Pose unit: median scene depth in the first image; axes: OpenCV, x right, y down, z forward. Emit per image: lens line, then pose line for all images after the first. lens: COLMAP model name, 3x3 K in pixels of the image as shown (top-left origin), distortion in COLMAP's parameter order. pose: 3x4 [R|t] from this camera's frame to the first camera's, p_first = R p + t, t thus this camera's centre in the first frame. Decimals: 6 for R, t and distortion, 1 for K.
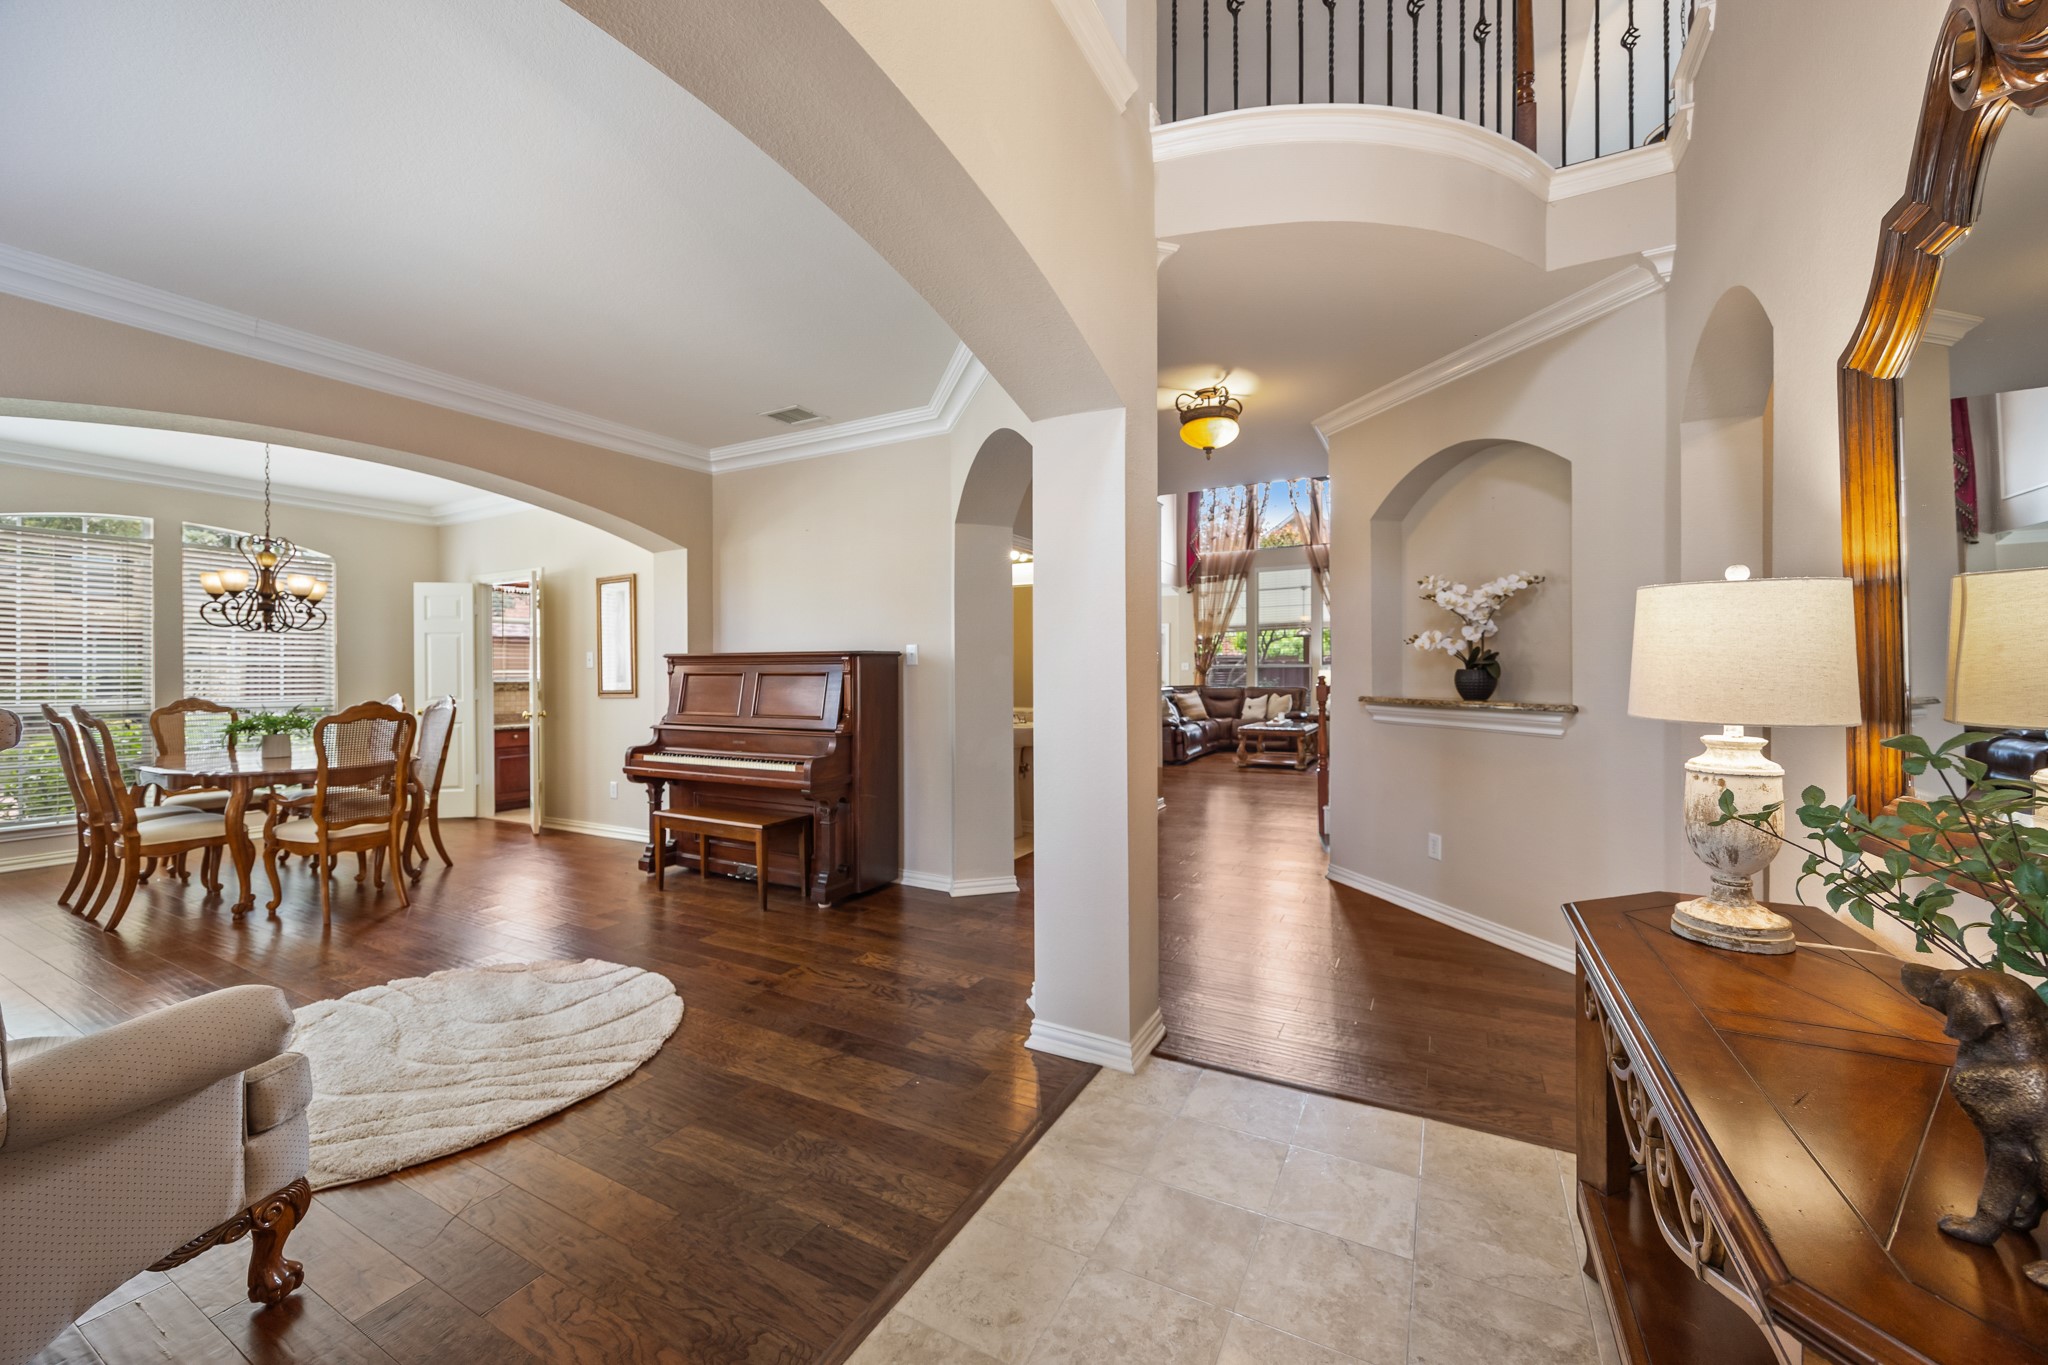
lens RADIAL K [[791.6, 0, 1032.8], [0, 791.6, 677.2], [0, 0, 1]] dist [0.001520, -0.000106]
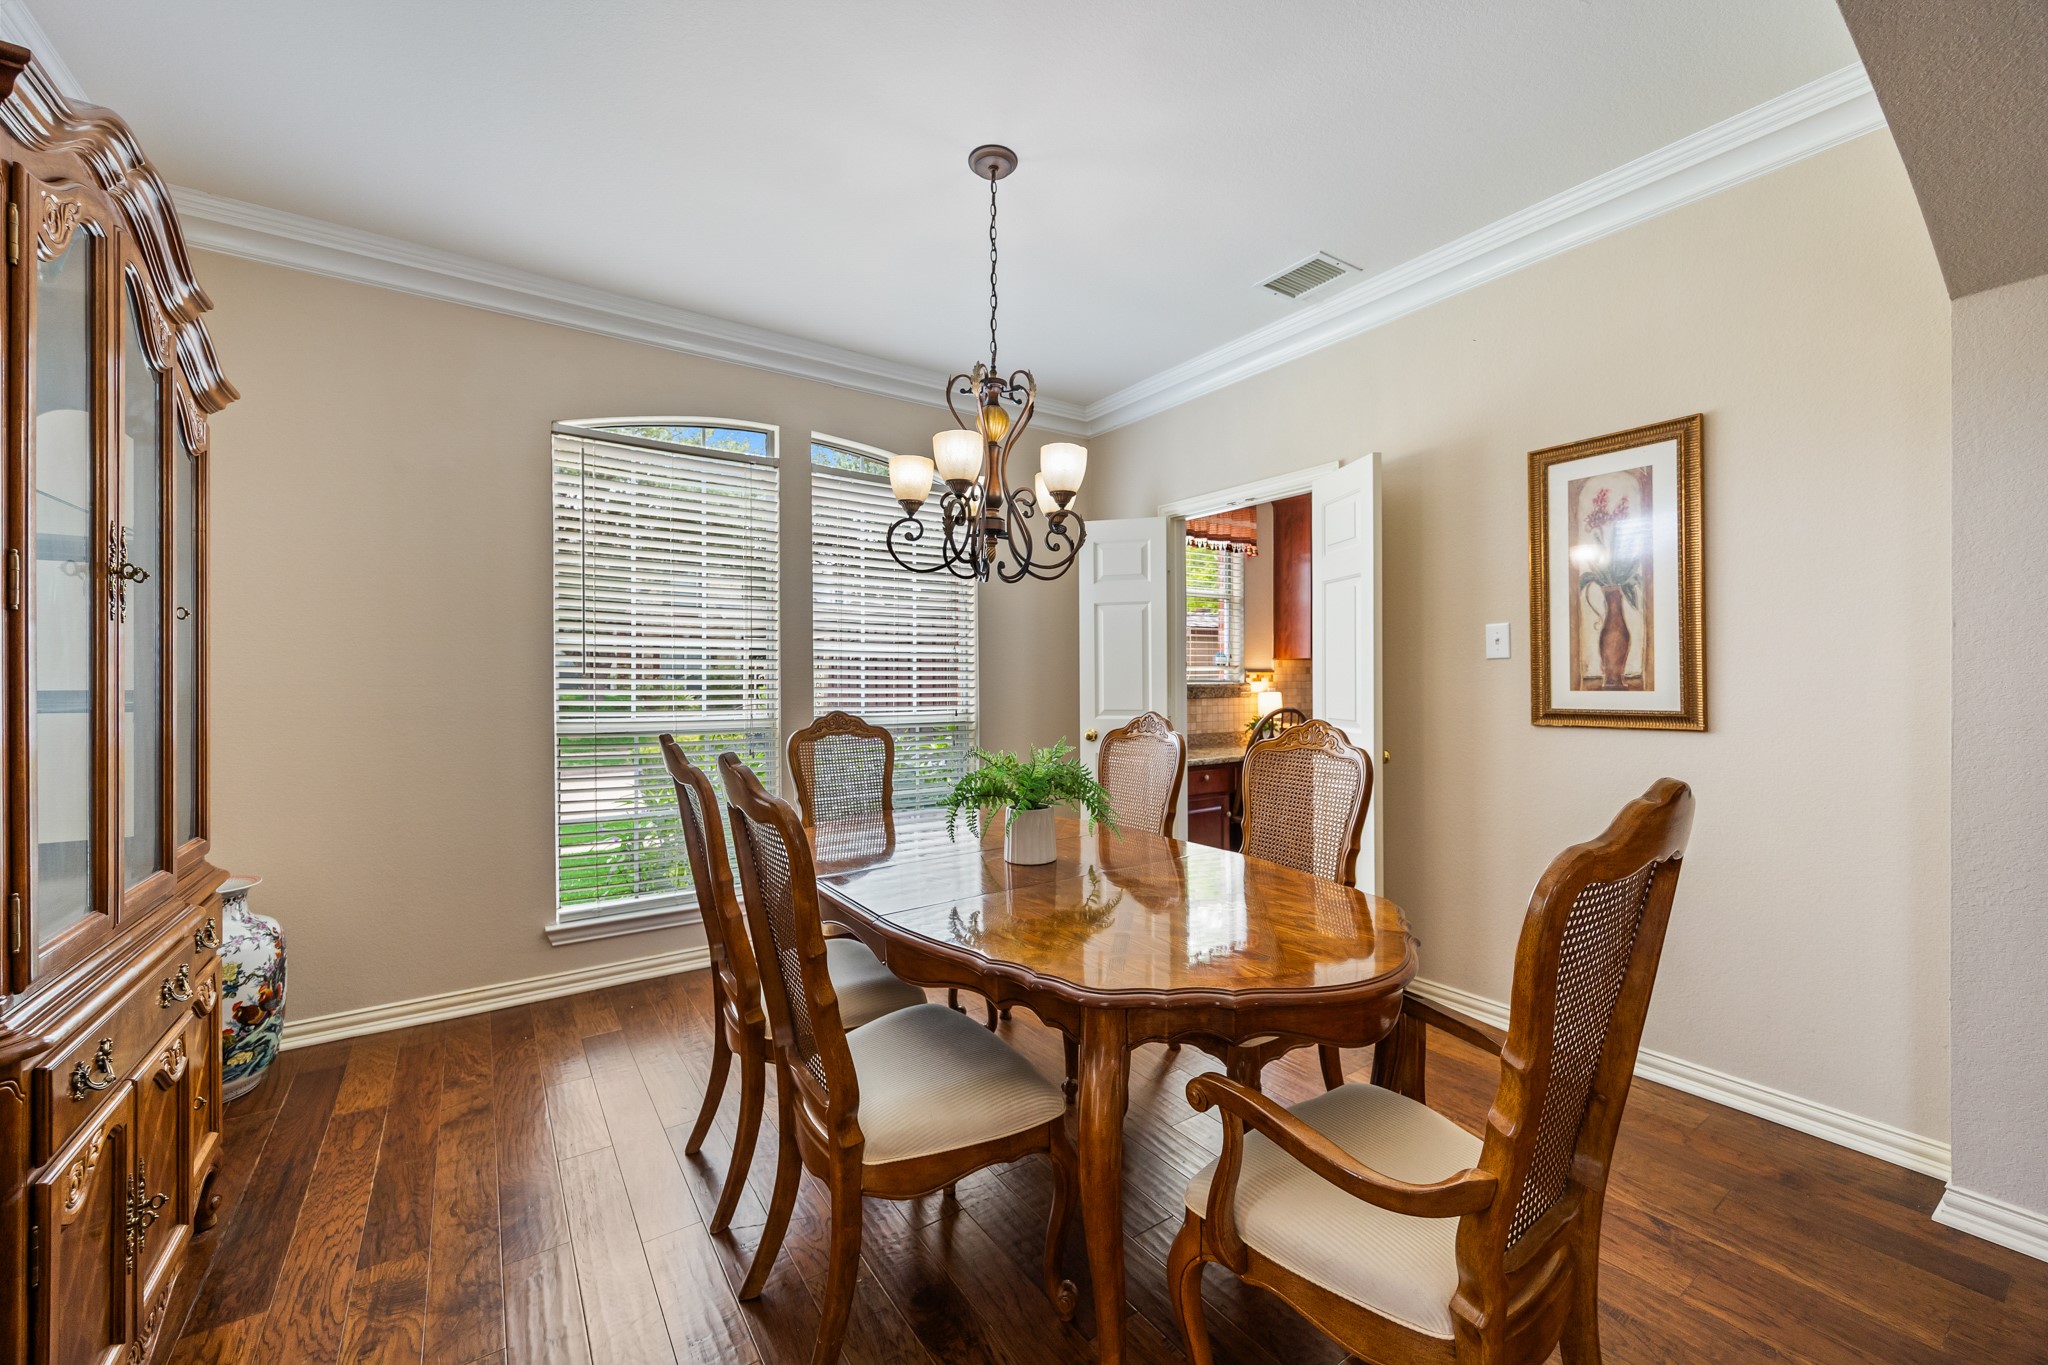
lens RADIAL K [[791.6, 0, 1022.1], [0, 791.6, 679.5], [0, 0, 1]] dist [0.001520, -0.000106]
pose [[0.896763, 0.003335, -0.442498, -0.600175], [-0.000991, 0.999984, 0.005530, -0.001565], [0.442510, -0.004521, 0.896752, 0.475229]]
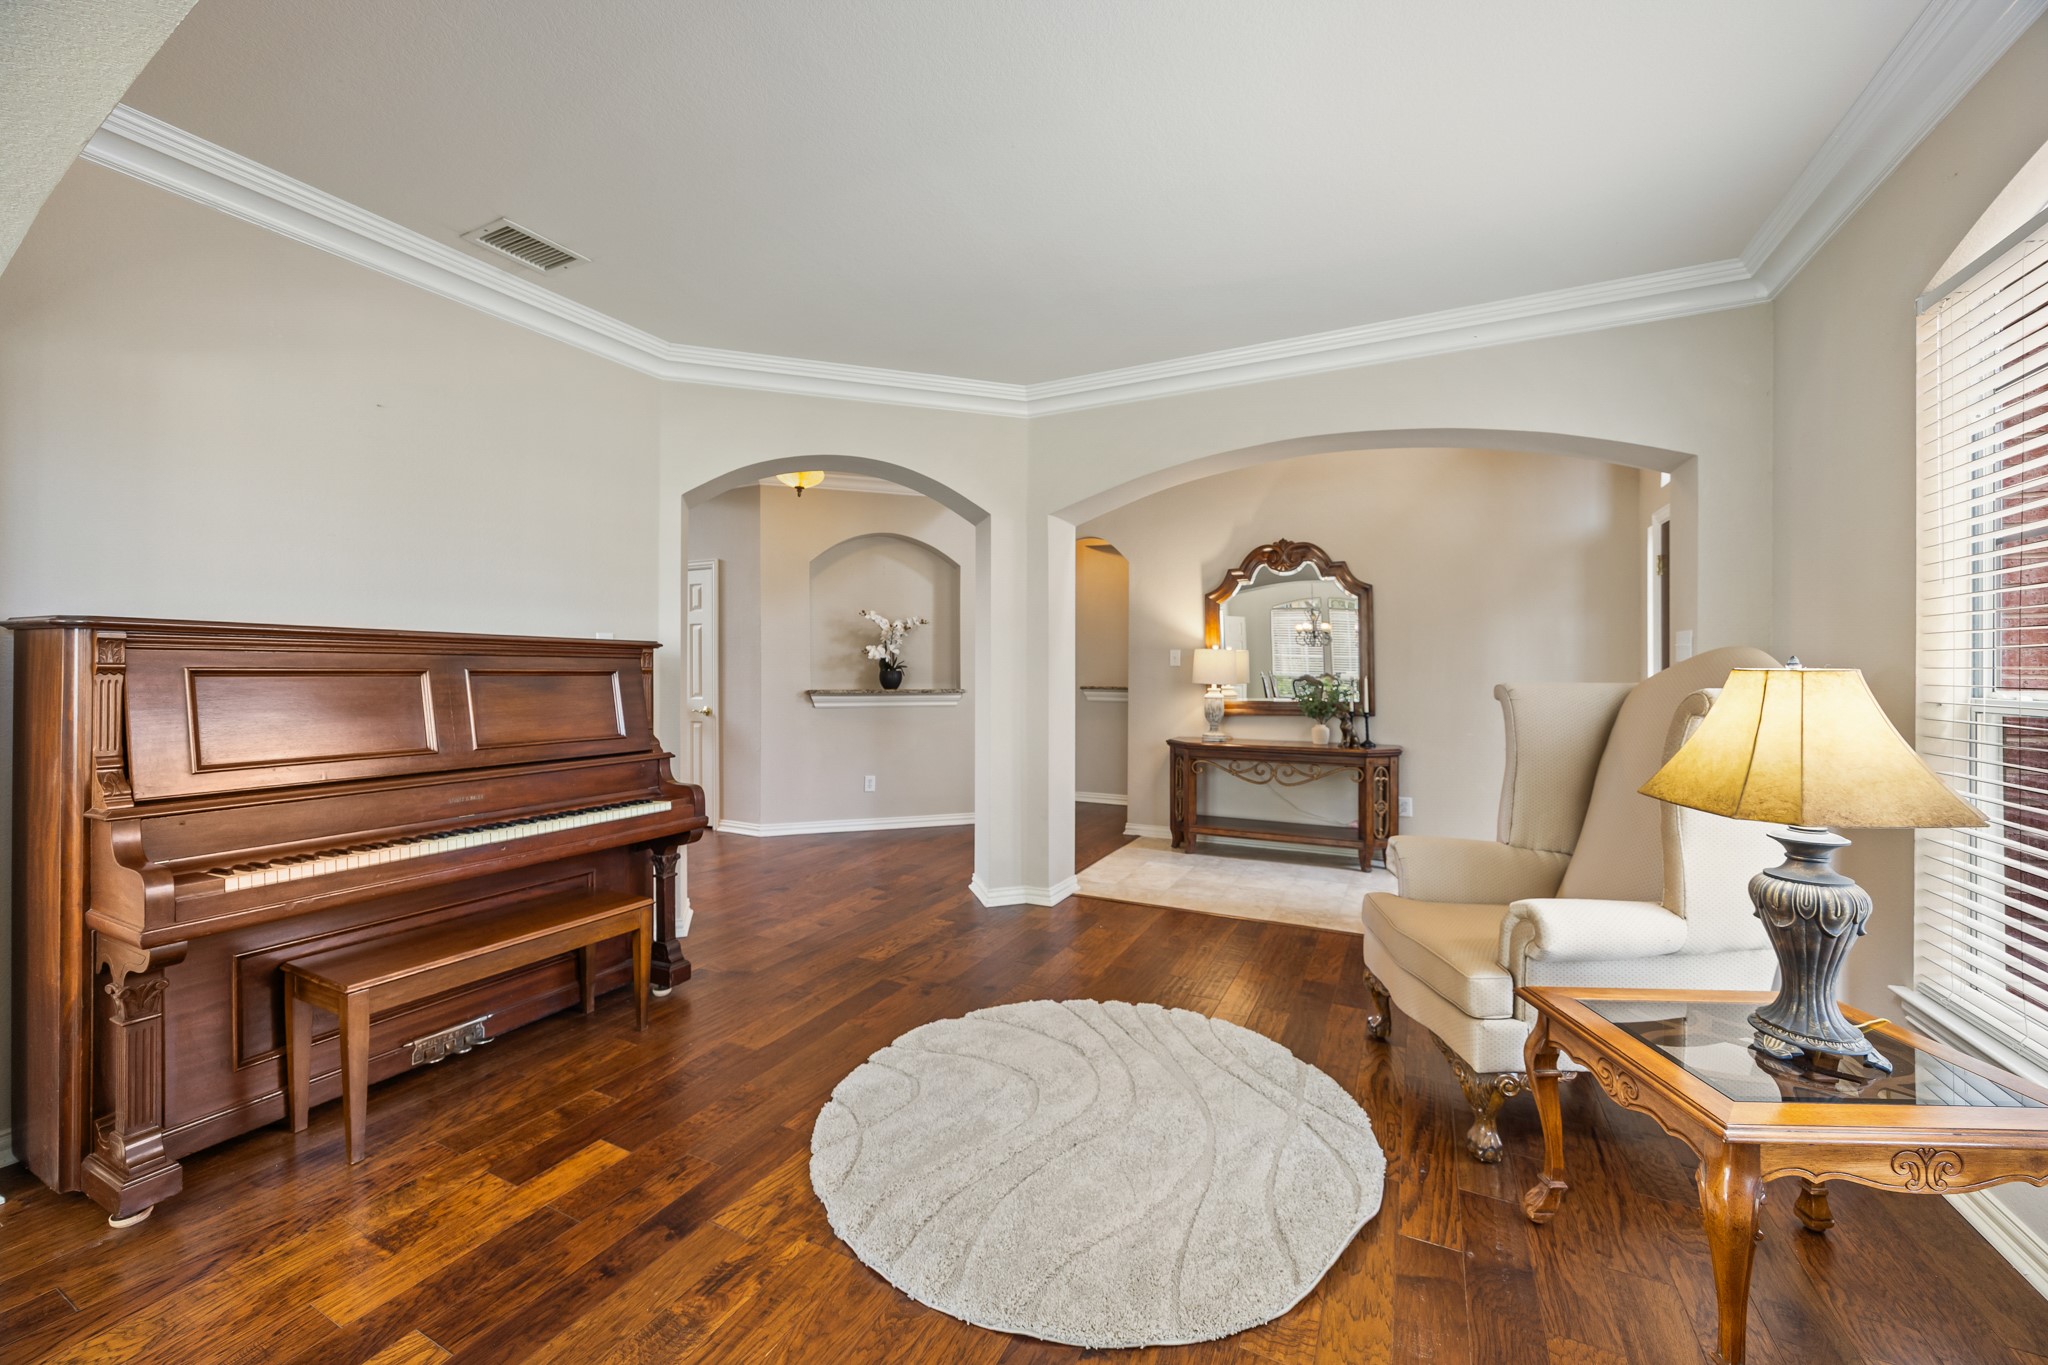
lens RADIAL K [[791.6, 0, 1030.2], [0, 791.6, 670.3], [0, 0, 1]] dist [0.001520, -0.000106]
pose [[-0.037775, 0.010134, 0.999235, -1.316617], [0.012098, 0.999880, -0.009683, 0.009549], [-0.999213, 0.011723, -0.037893, 0.911112]]
